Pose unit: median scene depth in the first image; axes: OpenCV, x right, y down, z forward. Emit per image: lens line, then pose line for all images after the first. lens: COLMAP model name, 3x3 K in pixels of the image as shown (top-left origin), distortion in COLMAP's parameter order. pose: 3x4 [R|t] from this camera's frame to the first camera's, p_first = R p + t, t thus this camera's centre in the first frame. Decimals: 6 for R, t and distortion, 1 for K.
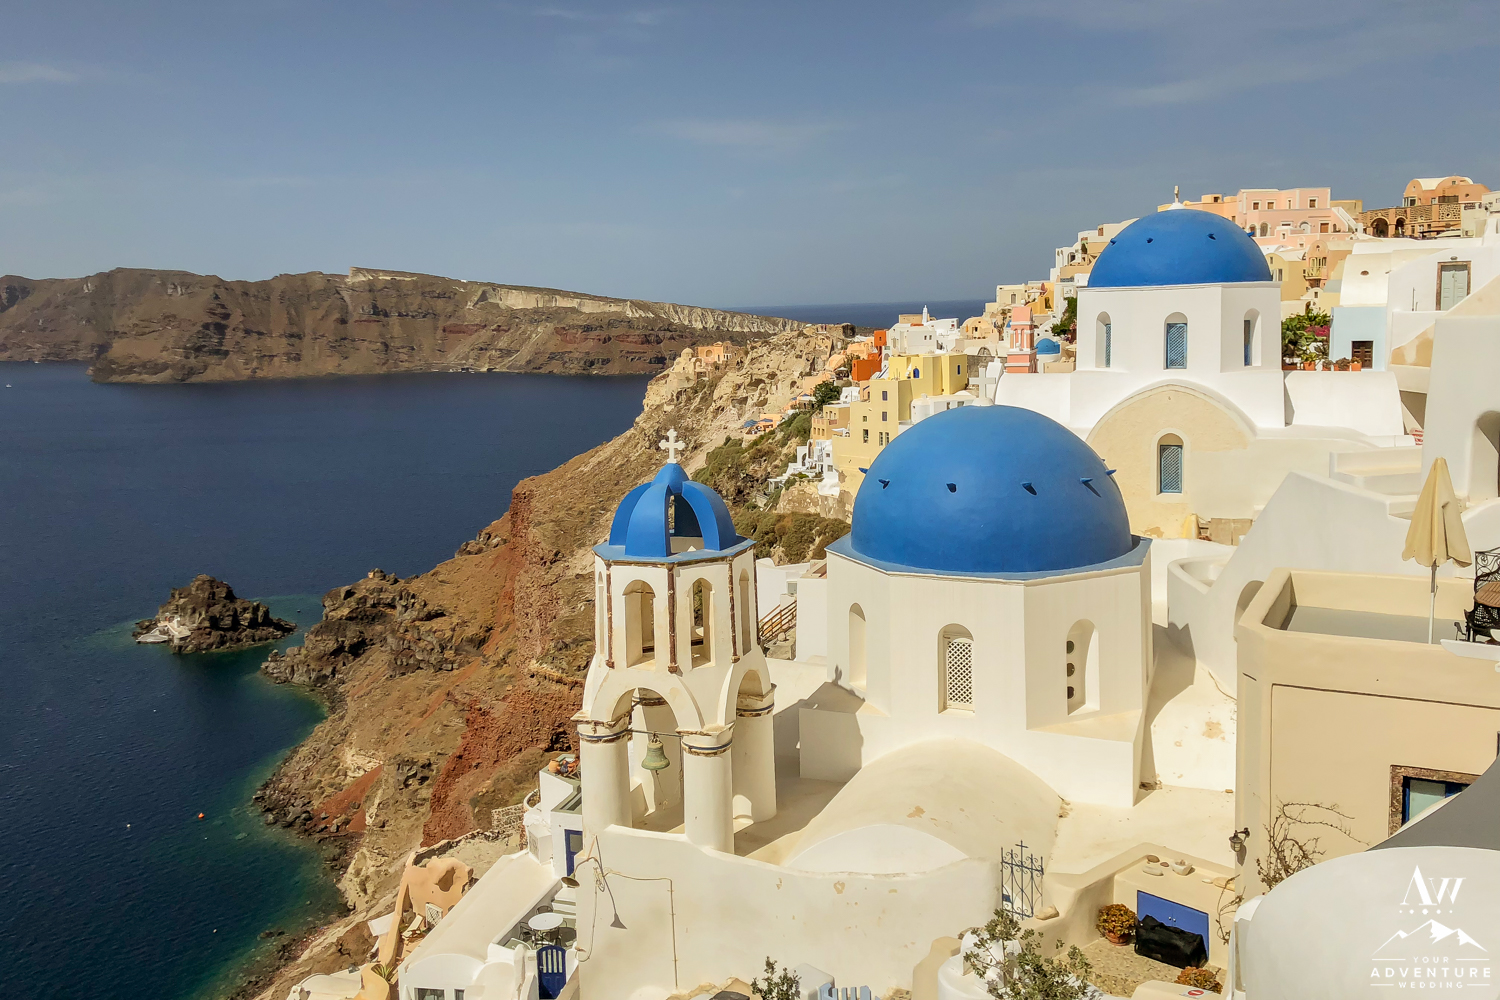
lens RADIAL K [[1182.5, 0, 748.4], [0, 1182.5, 436.2], [0, 0, 1]] dist [-0.006527, -0.000419]
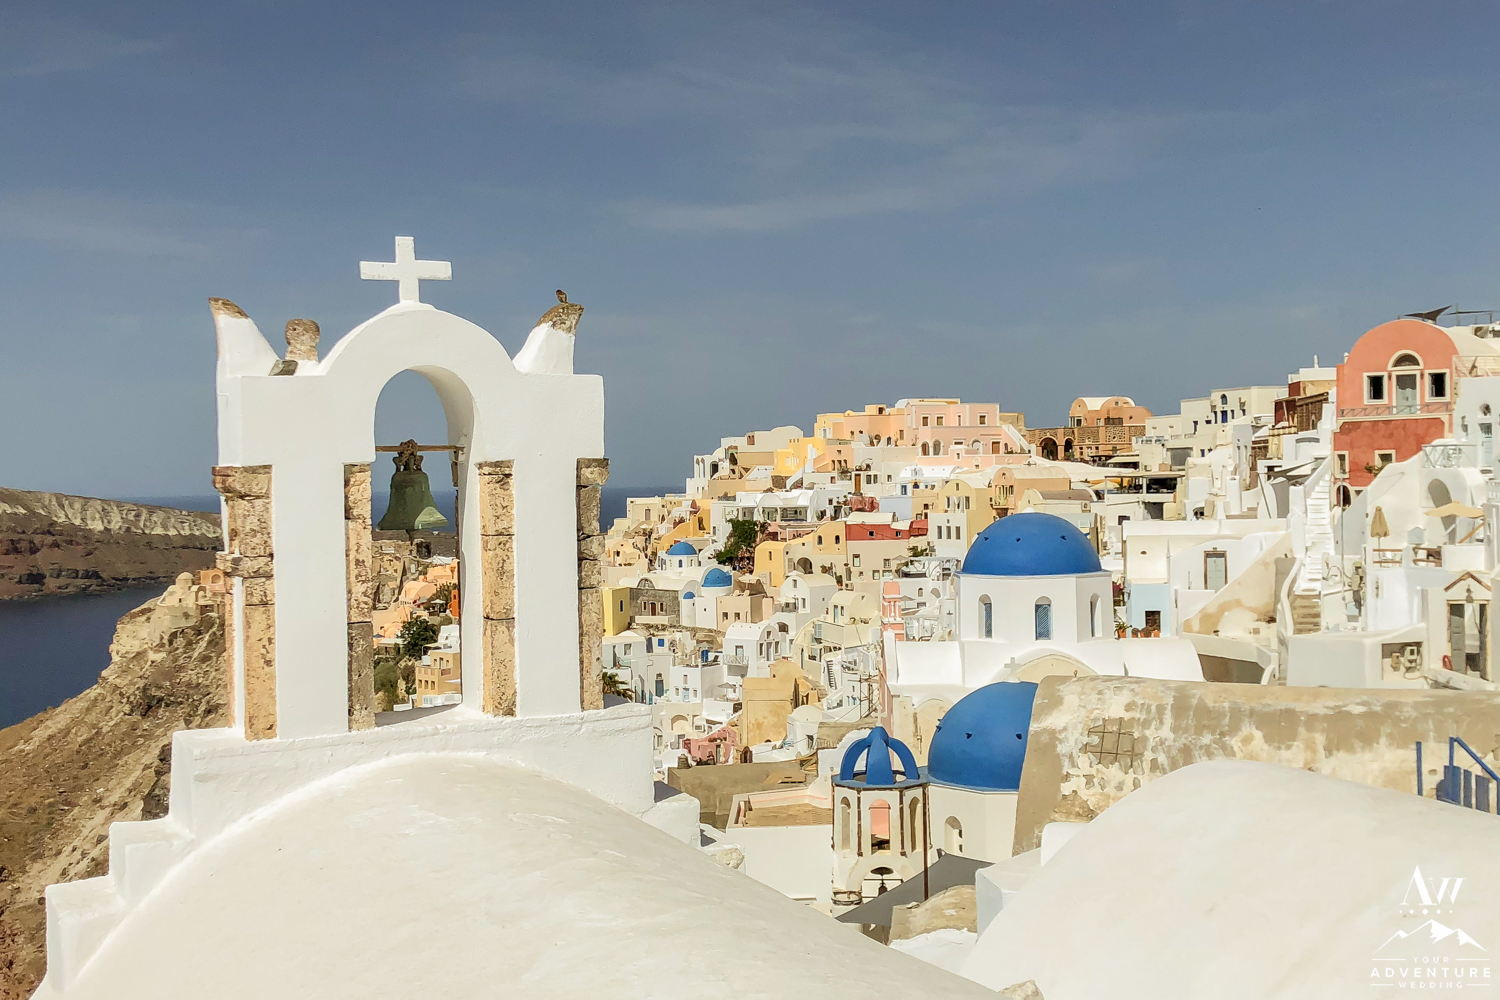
lens RADIAL K [[1714.6, 0, 750.0], [0, 1714.6, 500.0], [0, 0, 1]] dist [0.186523, -0.618292]
pose [[0.935253, 0.008869, 0.353869, -0.104684], [0.027296, 0.994903, -0.097077, -0.006004], [-0.352926, 0.100450, 0.930243, -0.113016]]
